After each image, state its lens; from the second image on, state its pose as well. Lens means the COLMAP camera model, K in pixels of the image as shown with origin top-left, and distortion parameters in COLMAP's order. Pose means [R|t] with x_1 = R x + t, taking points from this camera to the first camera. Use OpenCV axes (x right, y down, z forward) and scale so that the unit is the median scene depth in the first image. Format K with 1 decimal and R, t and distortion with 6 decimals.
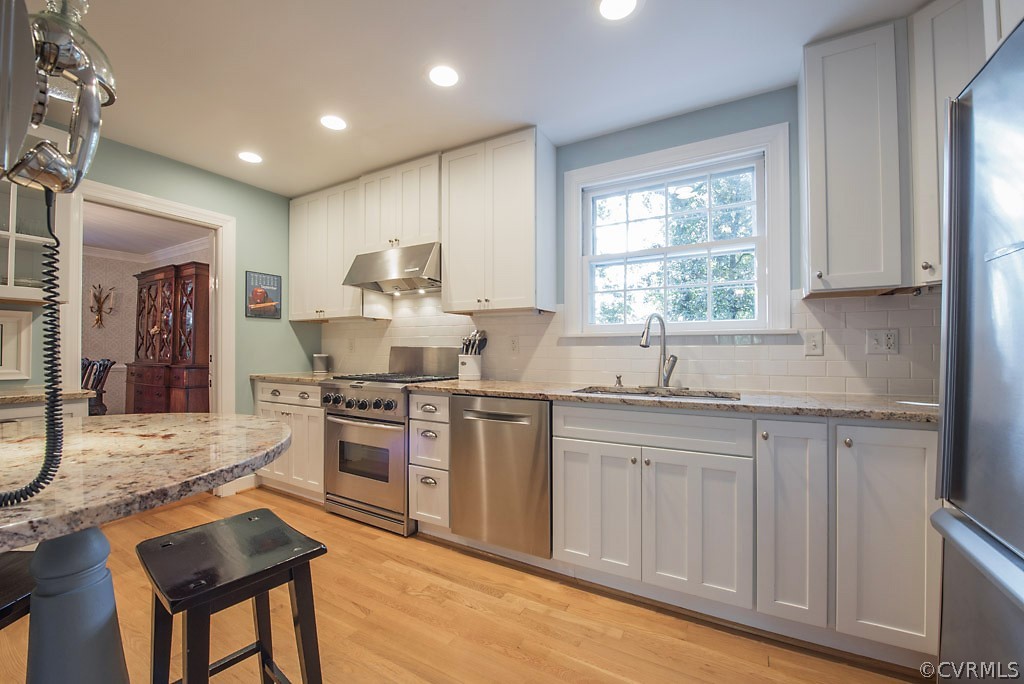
lens RADIAL K [[406.1, 0, 508.0], [0, 406.1, 346.3], [0, 0, 1]] dist [-0.020564, -0.000143]
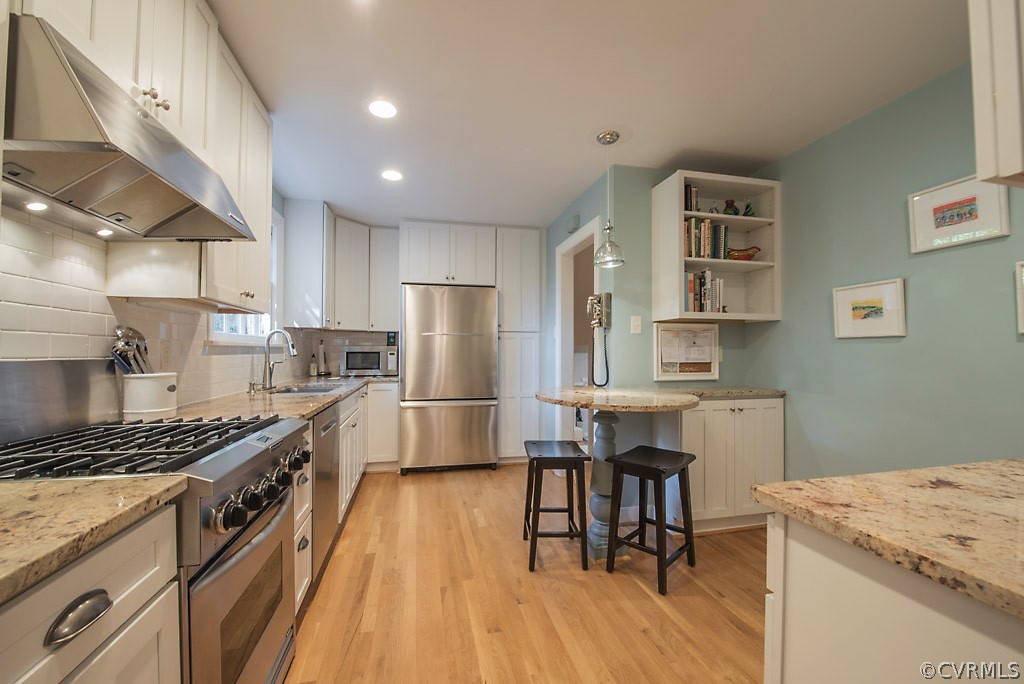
lens RADIAL K [[406.1, 0, 508.0], [0, 406.1, 346.3], [0, 0, 1]] dist [-0.020564, -0.000143]
pose [[-0.666958, 0.007648, 0.745056, -0.975632], [-0.007716, 0.999823, -0.017170, -0.010824], [-0.745055, -0.017201, -0.666781, 1.198562]]
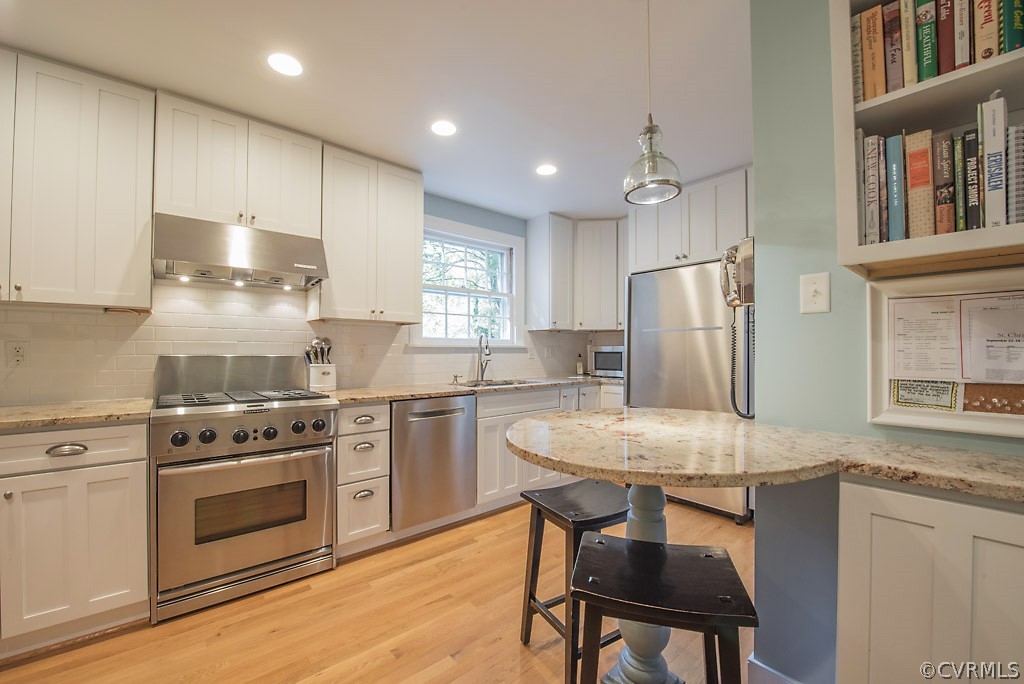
lens RADIAL K [[406.1, 0, 508.0], [0, 406.1, 346.3], [0, 0, 1]] dist [-0.020564, -0.000143]
pose [[0.346287, 0.009349, 0.938082, -0.981825], [-0.007395, 0.999946, -0.007236, -0.019076], [-0.938099, -0.004431, 0.346338, 0.336073]]
